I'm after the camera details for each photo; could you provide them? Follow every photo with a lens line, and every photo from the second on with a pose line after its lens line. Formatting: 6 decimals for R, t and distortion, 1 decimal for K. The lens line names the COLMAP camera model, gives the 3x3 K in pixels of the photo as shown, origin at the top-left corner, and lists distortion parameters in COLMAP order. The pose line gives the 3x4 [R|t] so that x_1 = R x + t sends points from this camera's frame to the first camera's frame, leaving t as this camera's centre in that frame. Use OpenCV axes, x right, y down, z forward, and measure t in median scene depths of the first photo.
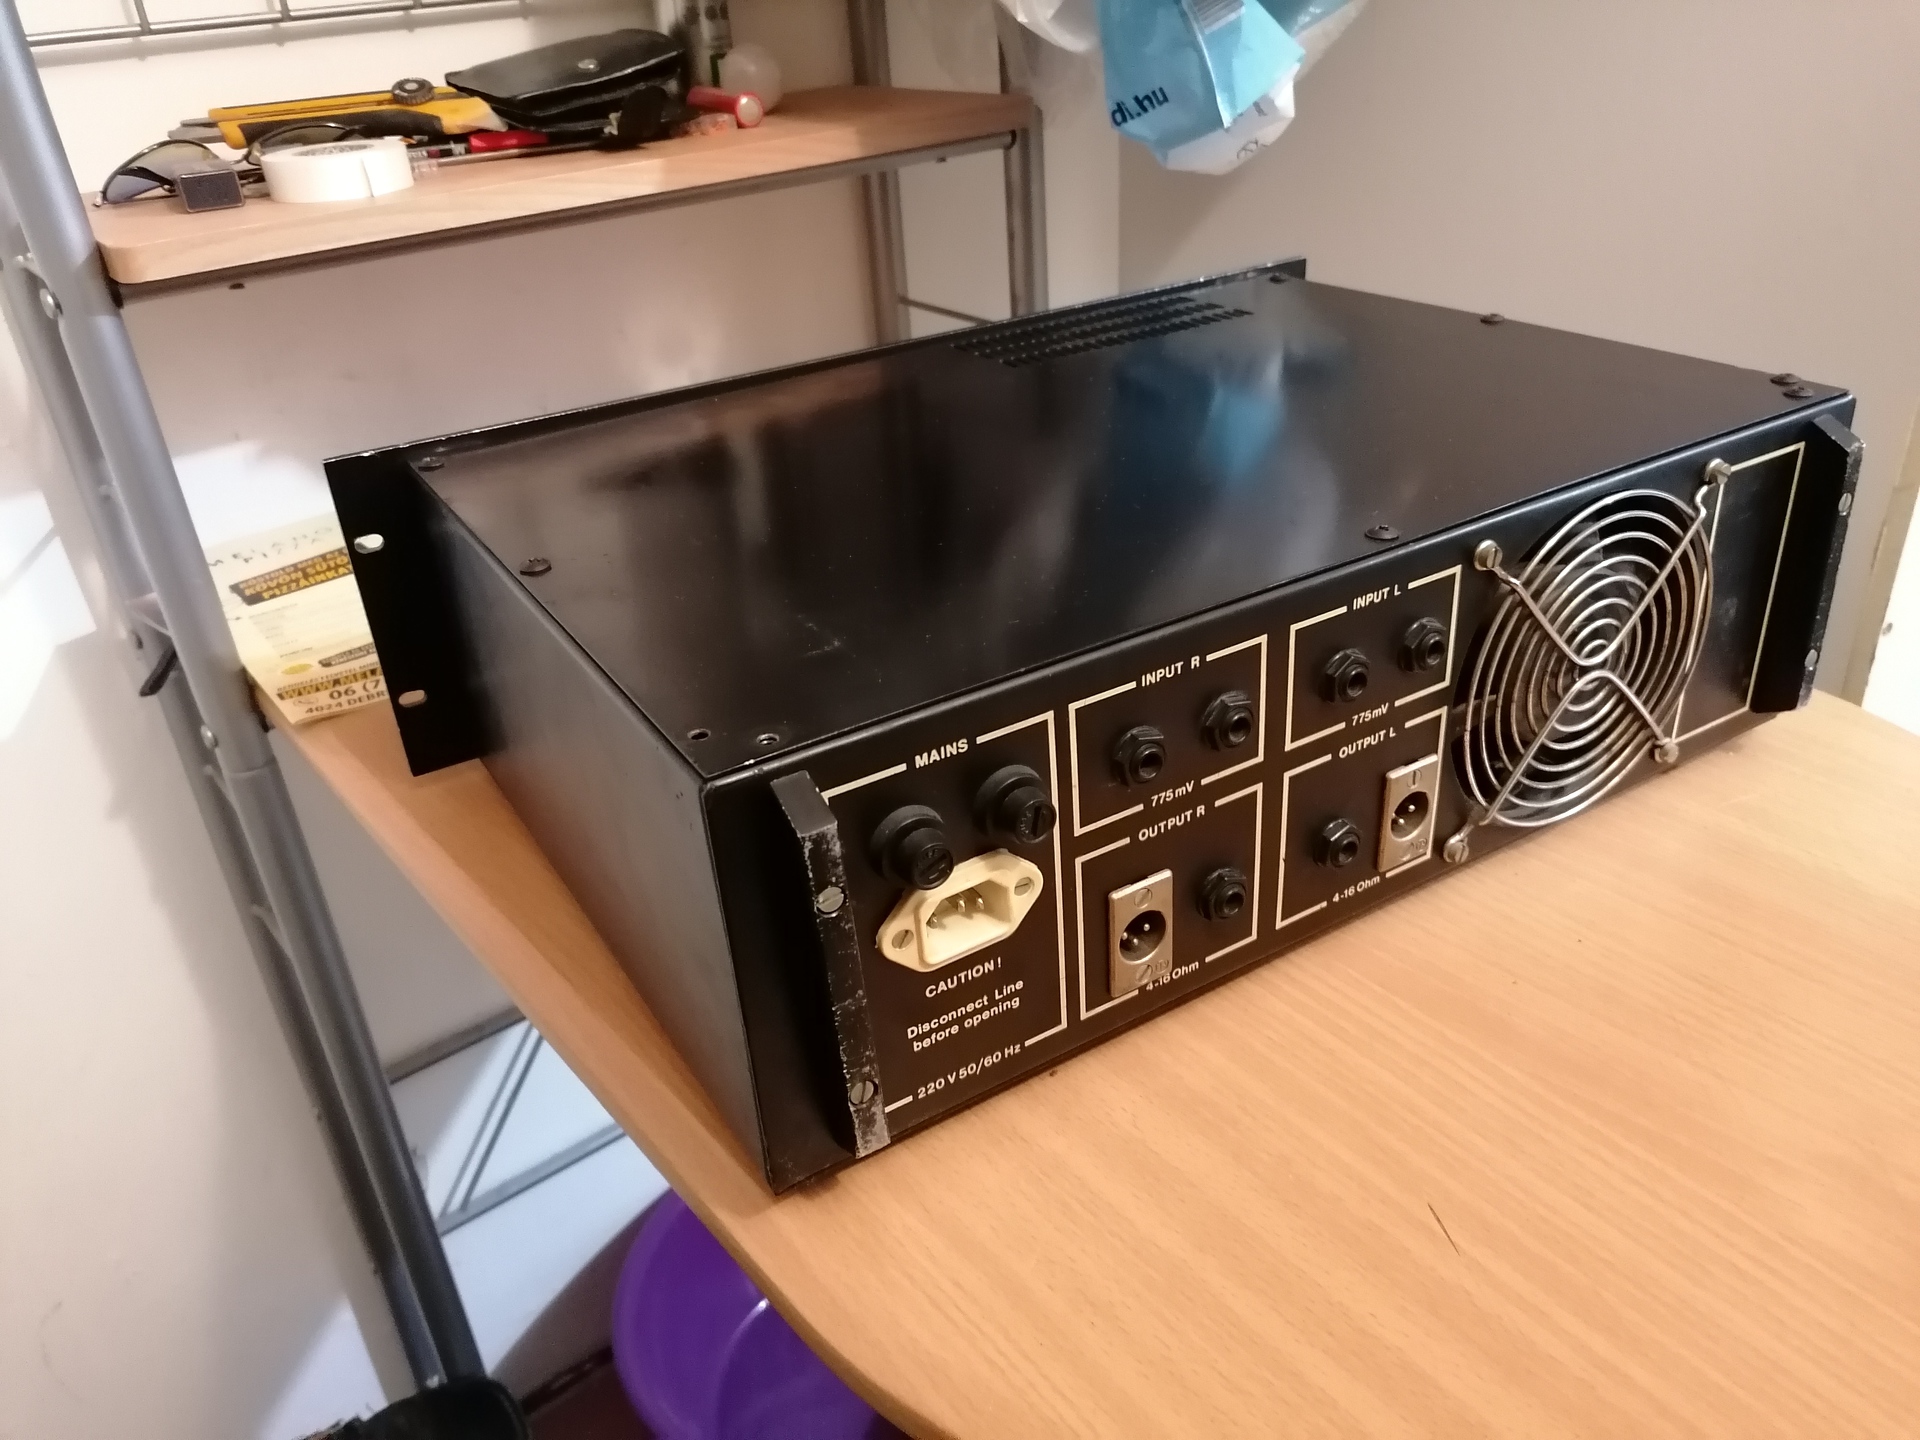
lens RADIAL K [[1463.0, 0, 960.0], [0, 1463.0, 720.0], [0, 0, 1]] dist [0.095295, -0.158172]
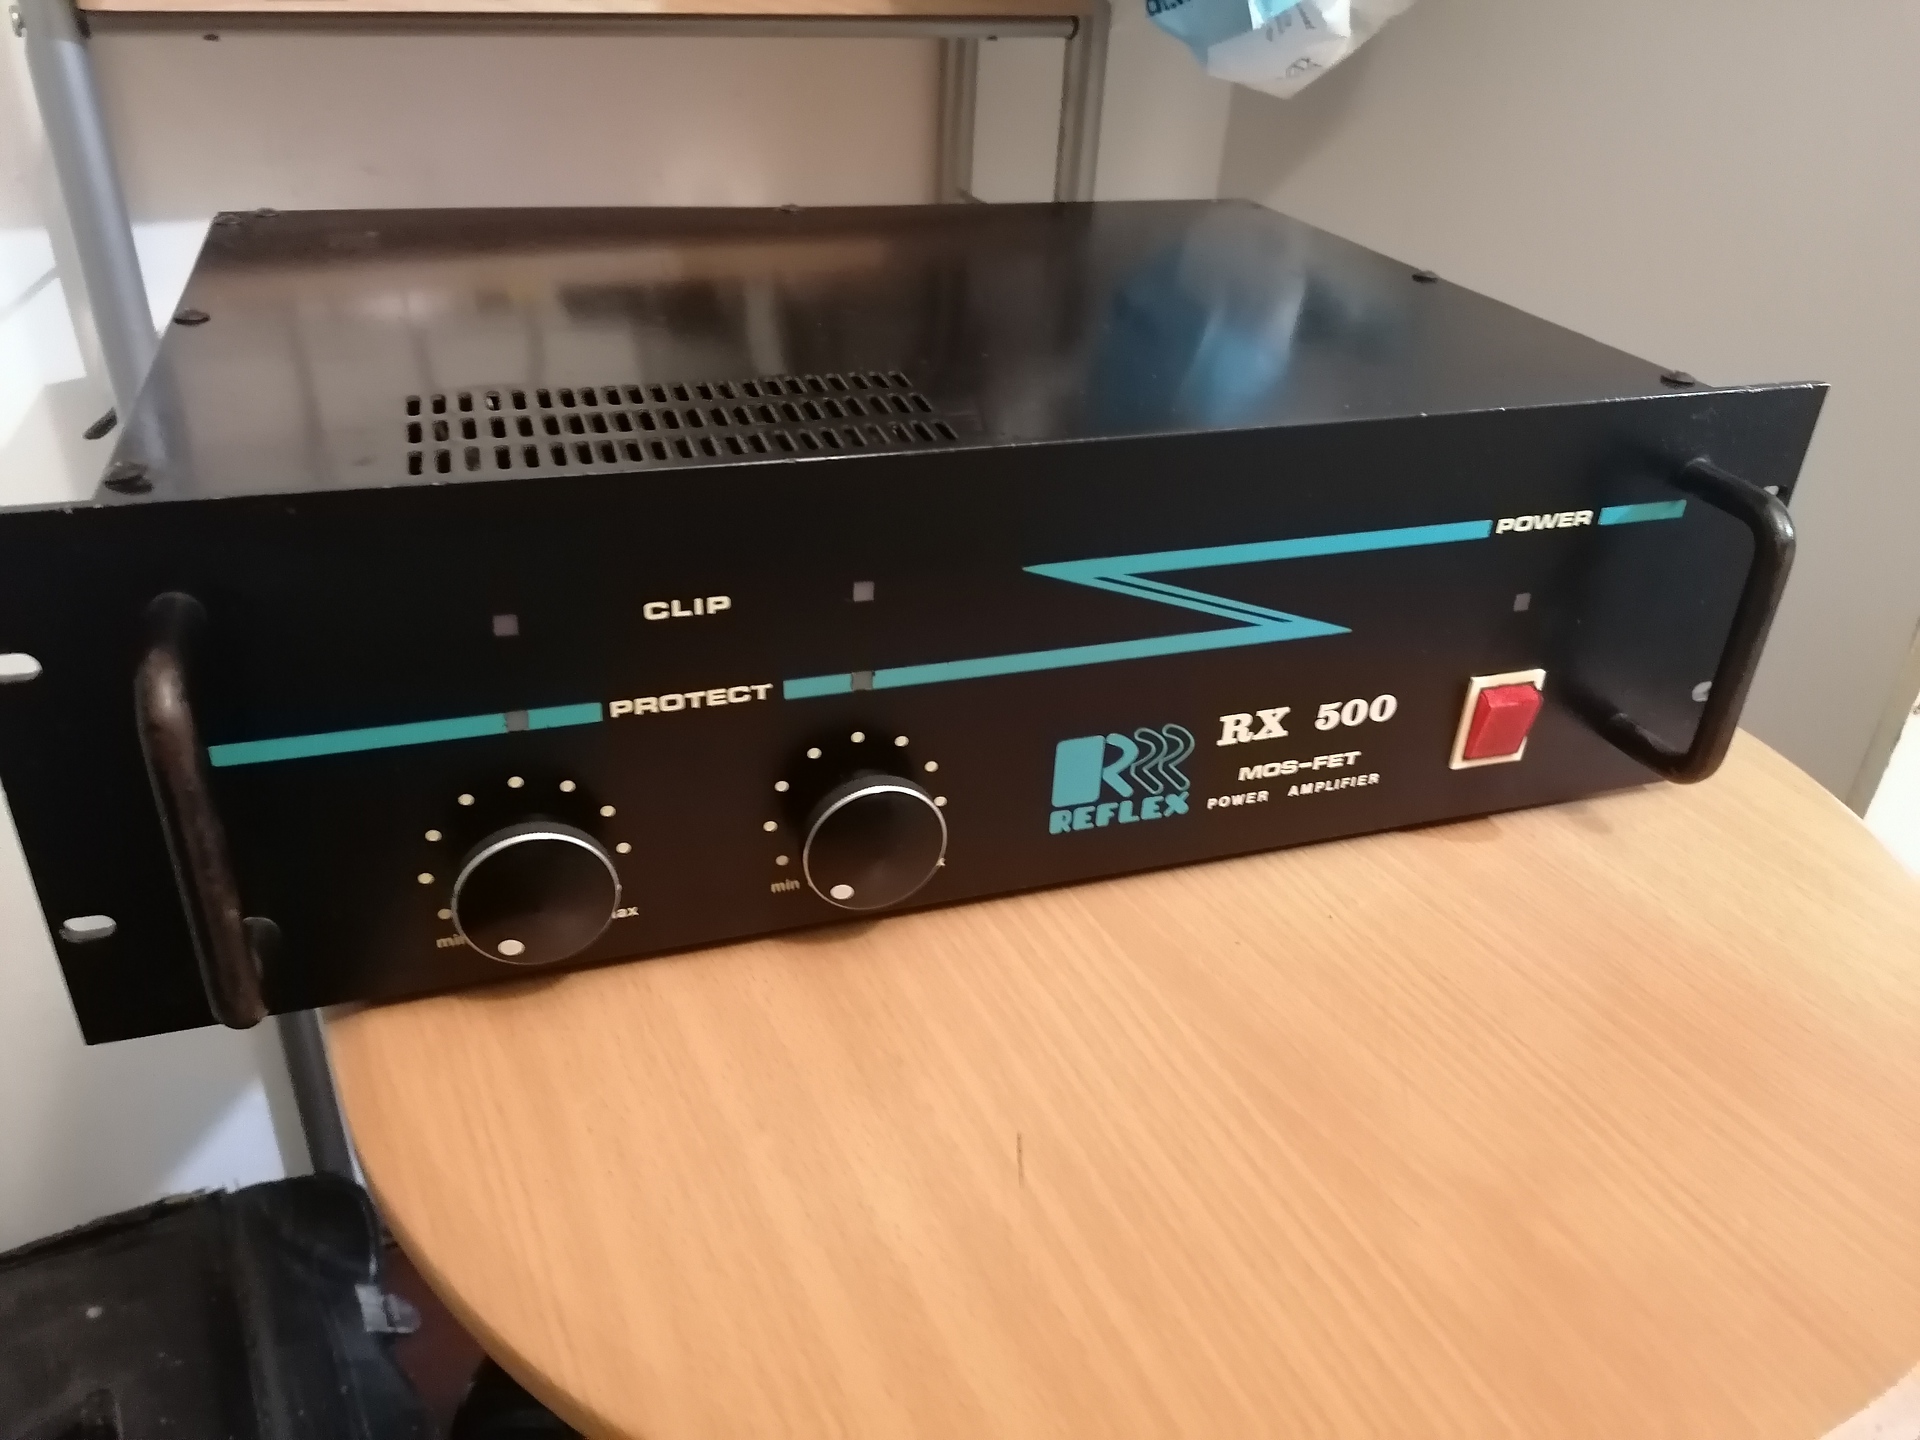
lens RADIAL K [[1463.0, 0, 960.0], [0, 1463.0, 720.0], [0, 0, 1]] dist [0.095295, -0.158172]
pose [[0.977805, 0.187506, -0.093477, 0.160739], [-0.184623, 0.982048, 0.038669, 0.022782], [0.099050, -0.020553, 0.994870, 0.045052]]
